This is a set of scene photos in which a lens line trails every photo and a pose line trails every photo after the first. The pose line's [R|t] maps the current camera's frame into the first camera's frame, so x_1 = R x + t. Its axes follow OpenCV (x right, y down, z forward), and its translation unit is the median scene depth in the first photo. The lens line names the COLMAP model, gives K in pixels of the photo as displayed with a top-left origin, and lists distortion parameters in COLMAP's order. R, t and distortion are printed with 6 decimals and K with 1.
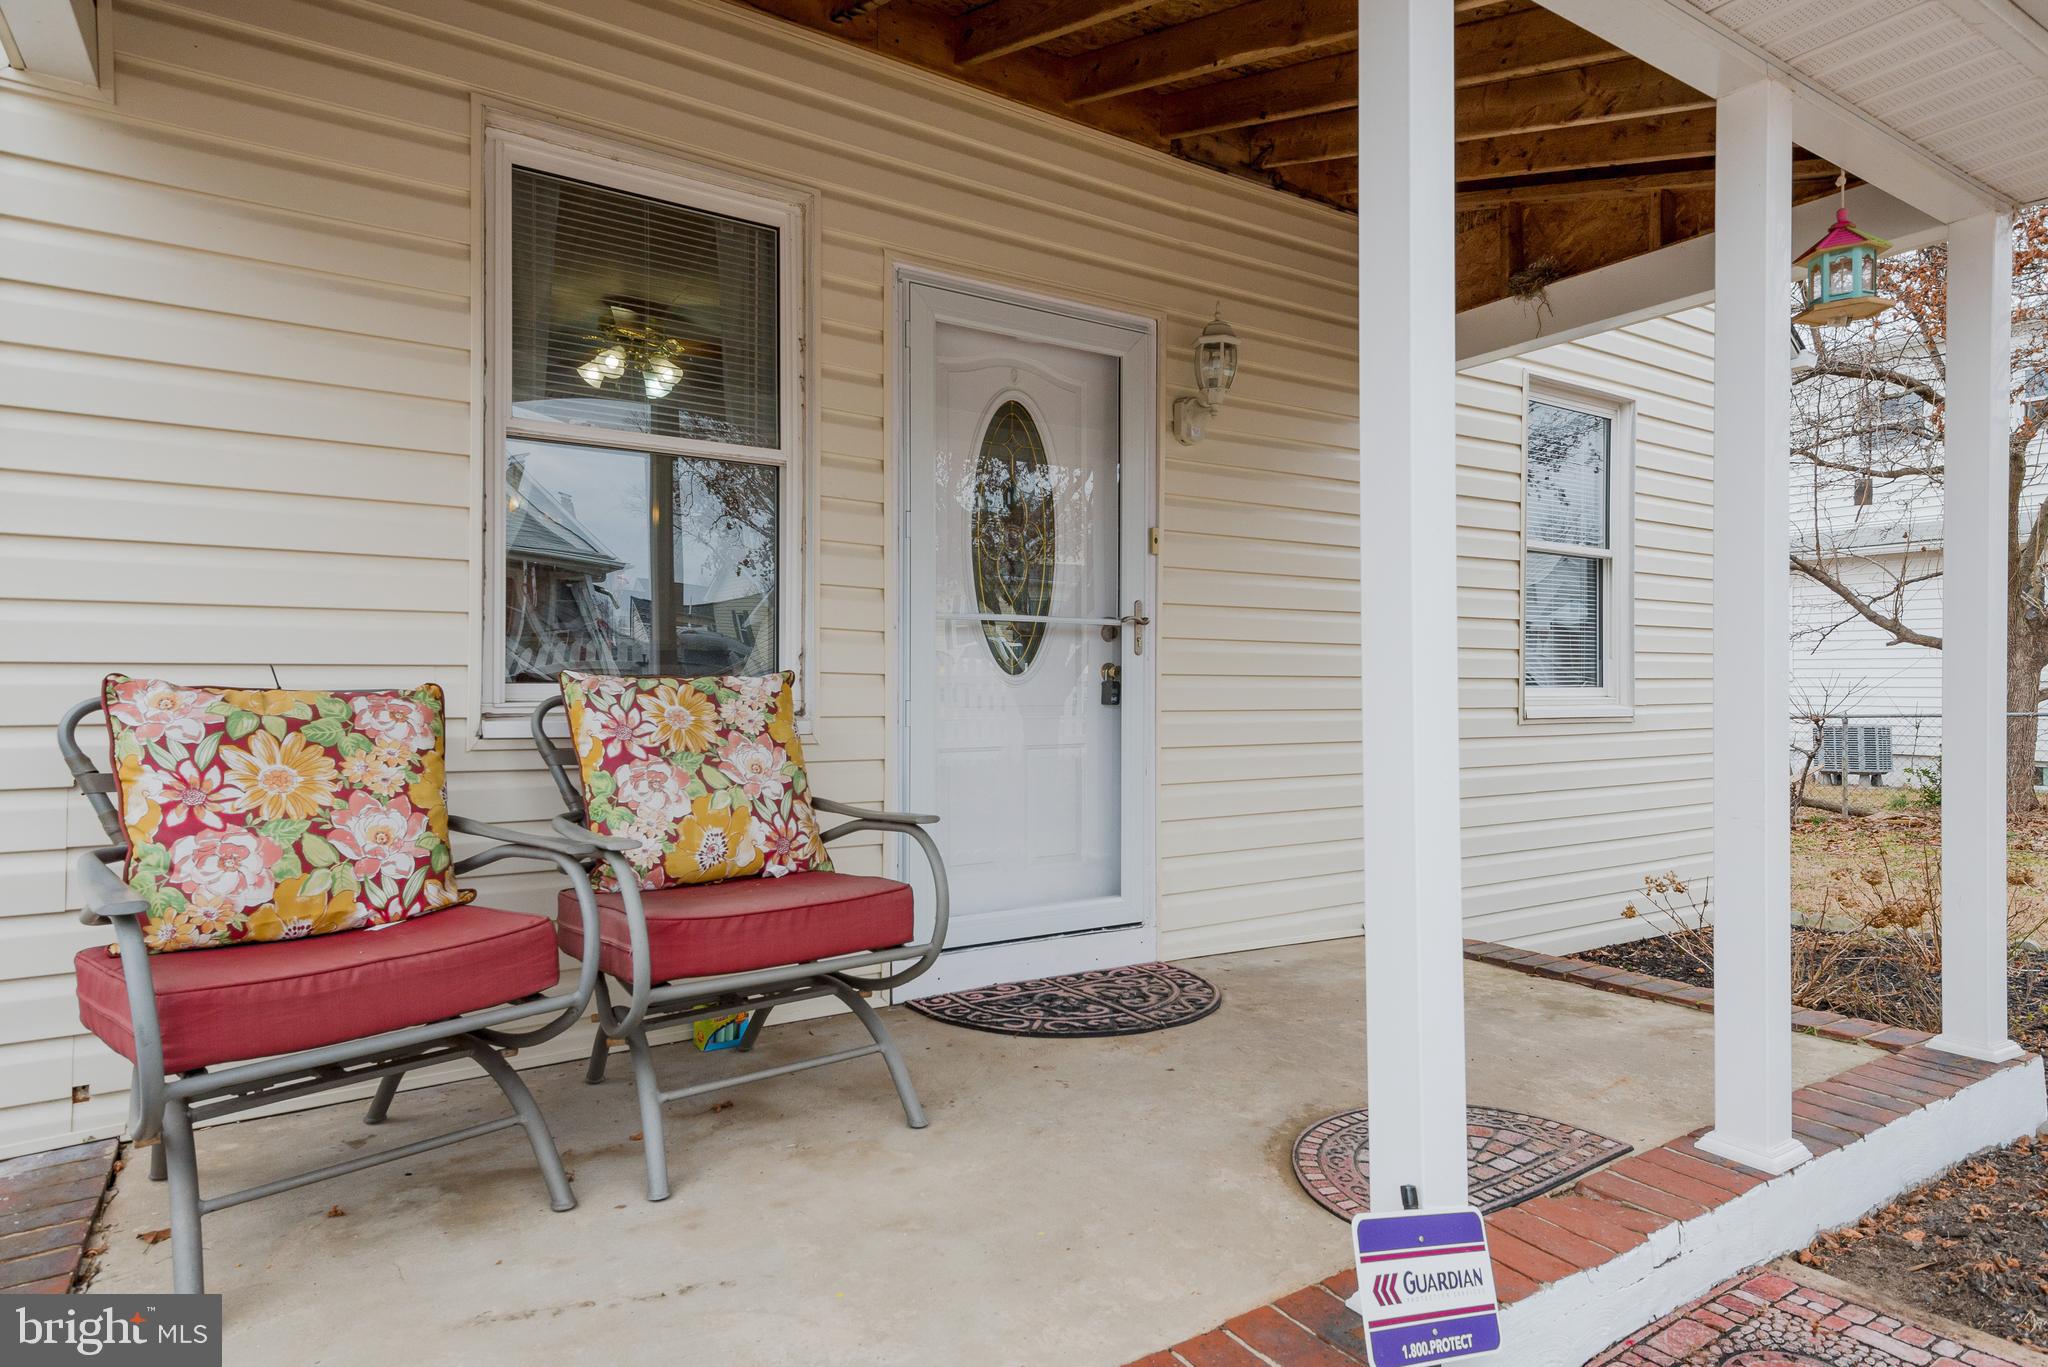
lens RADIAL K [[1155.8, 0, 1037.0], [0, 1155.8, 689.9], [0, 0, 1]] dist [0.024671, -0.000003]
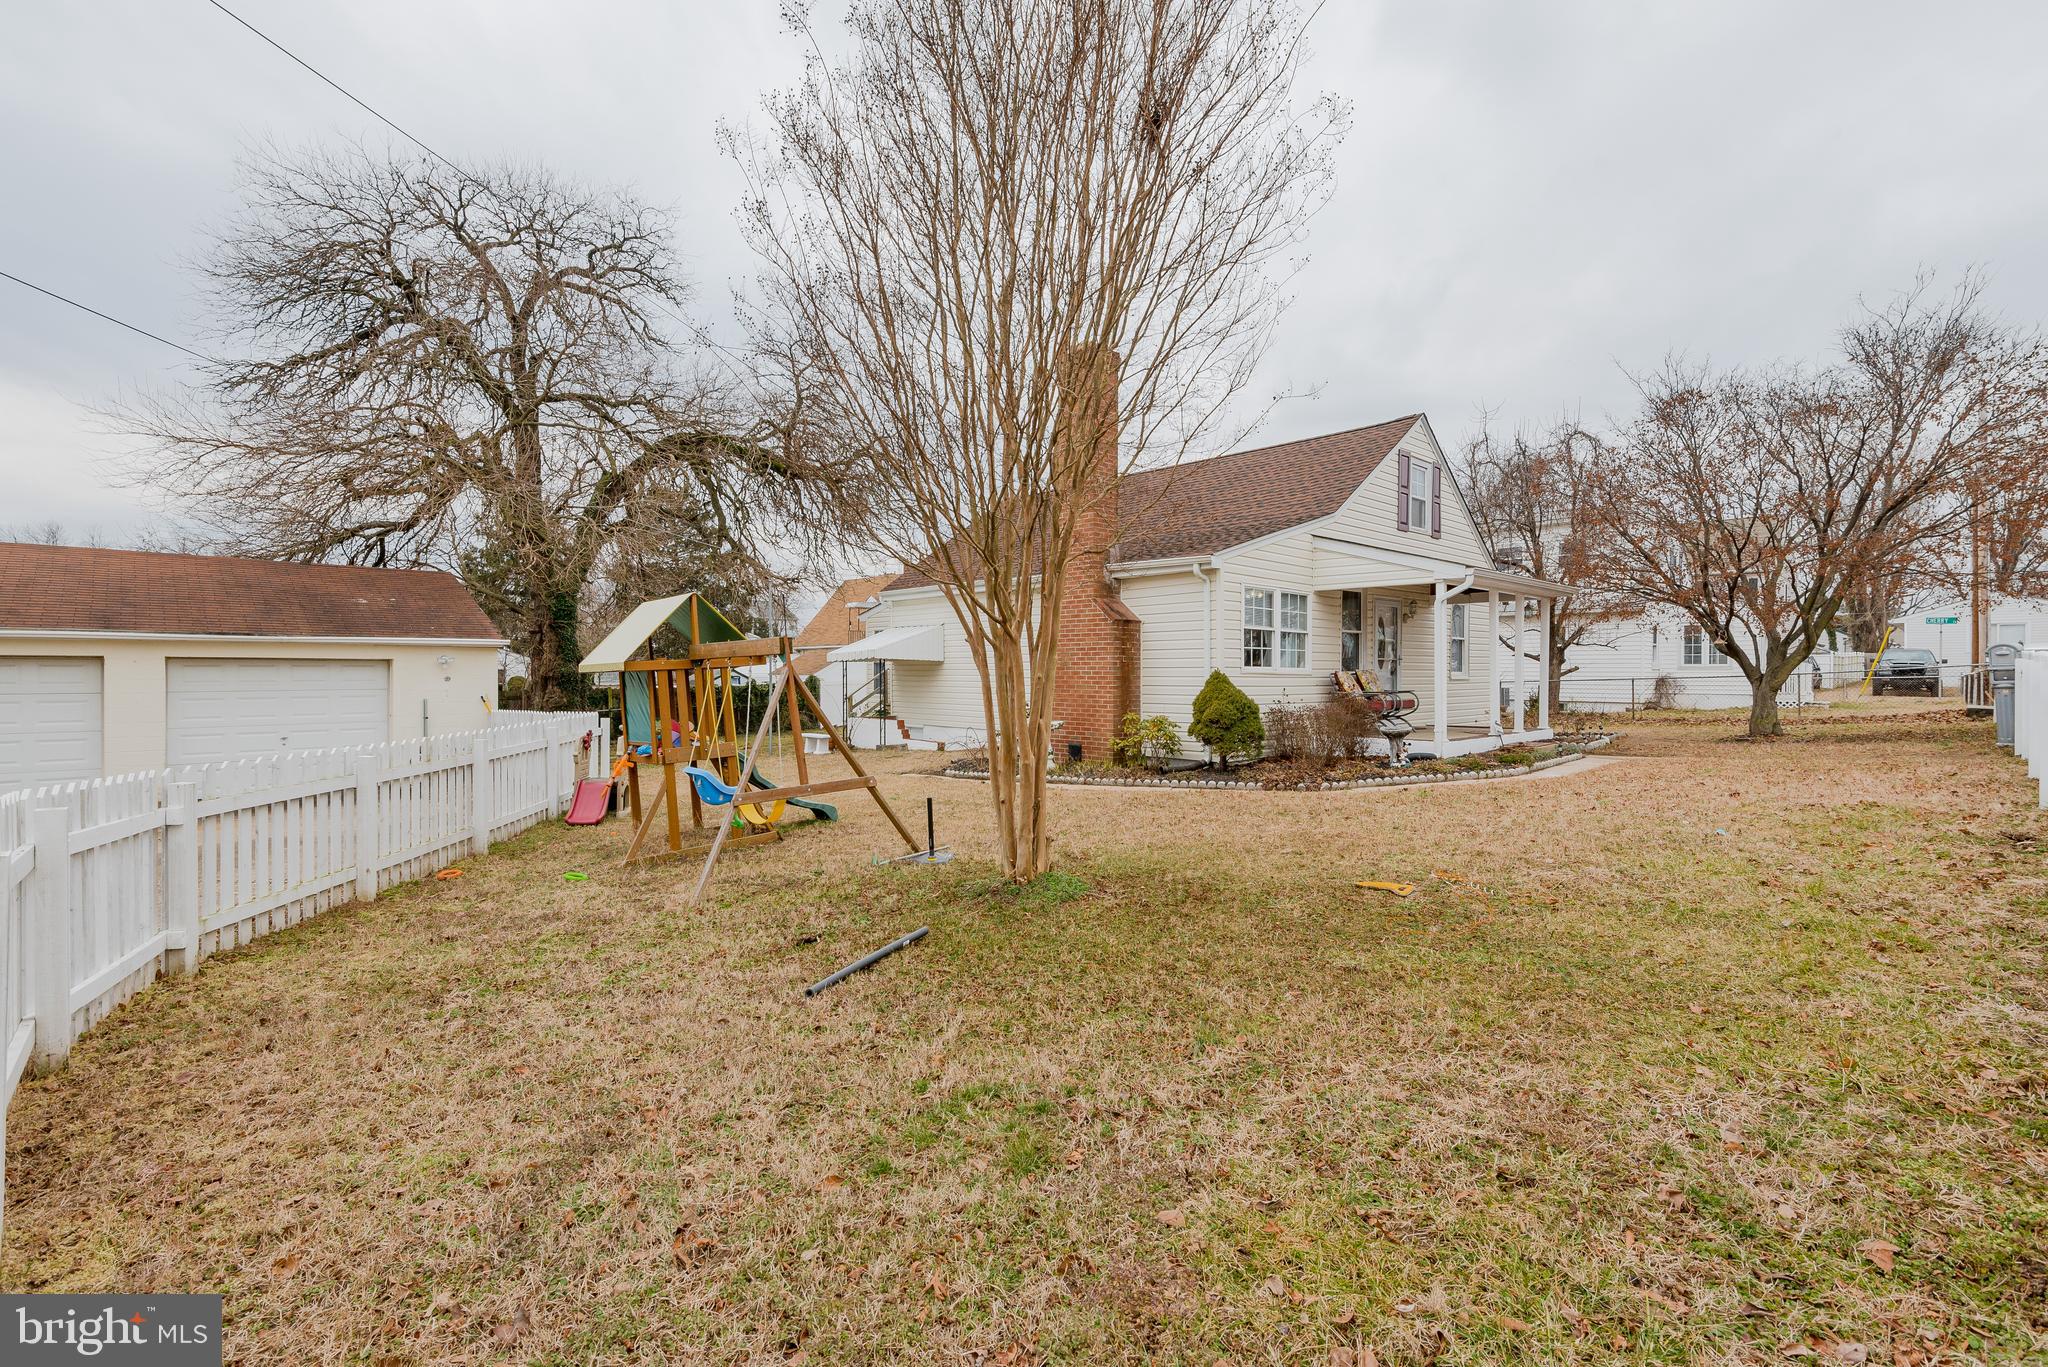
lens RADIAL K [[921.3, 0, 1024.1], [0, 921.3, 676.4], [0, 0, 1]] dist [0.027284, -0.014891]
pose [[0.984748, 0.002374, 0.173969, -3.235272], [-0.003145, 0.999986, 0.004155, 0.007465], [-0.173957, -0.004639, 0.984742, -3.934518]]
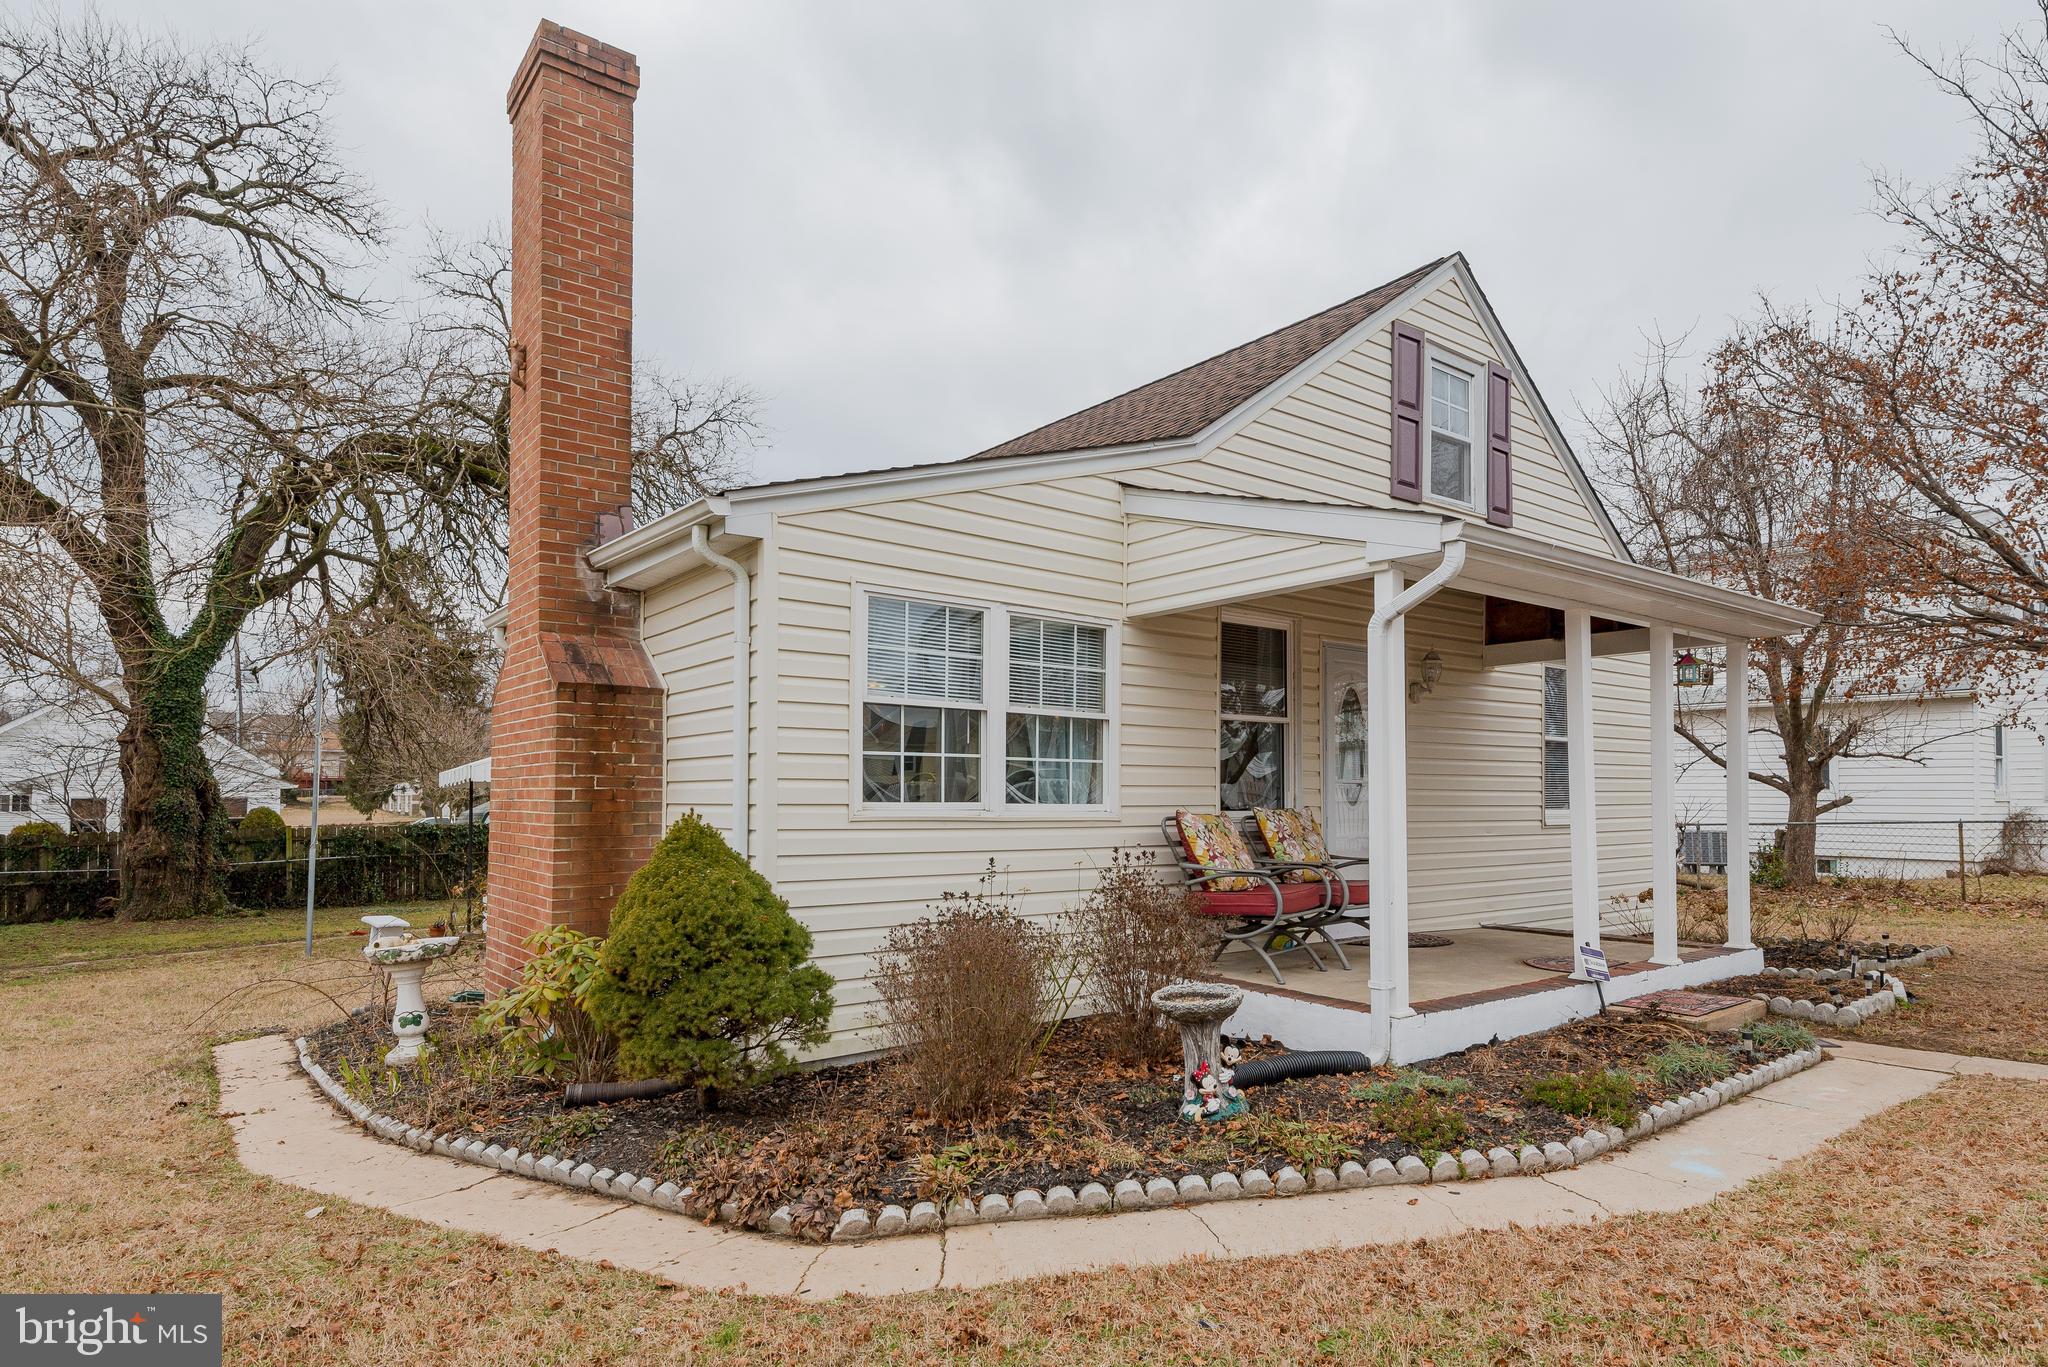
lens RADIAL K [[1088.0, 0, 1056.6], [0, 1088.0, 761.2], [0, 0, 1]] dist [0.017856, -0.000338]
pose [[0.997407, 0.006126, 0.071704, -1.094086], [-0.003673, 0.999405, -0.034288, -0.035549], [-0.071872, 0.033936, 0.996836, -1.623539]]
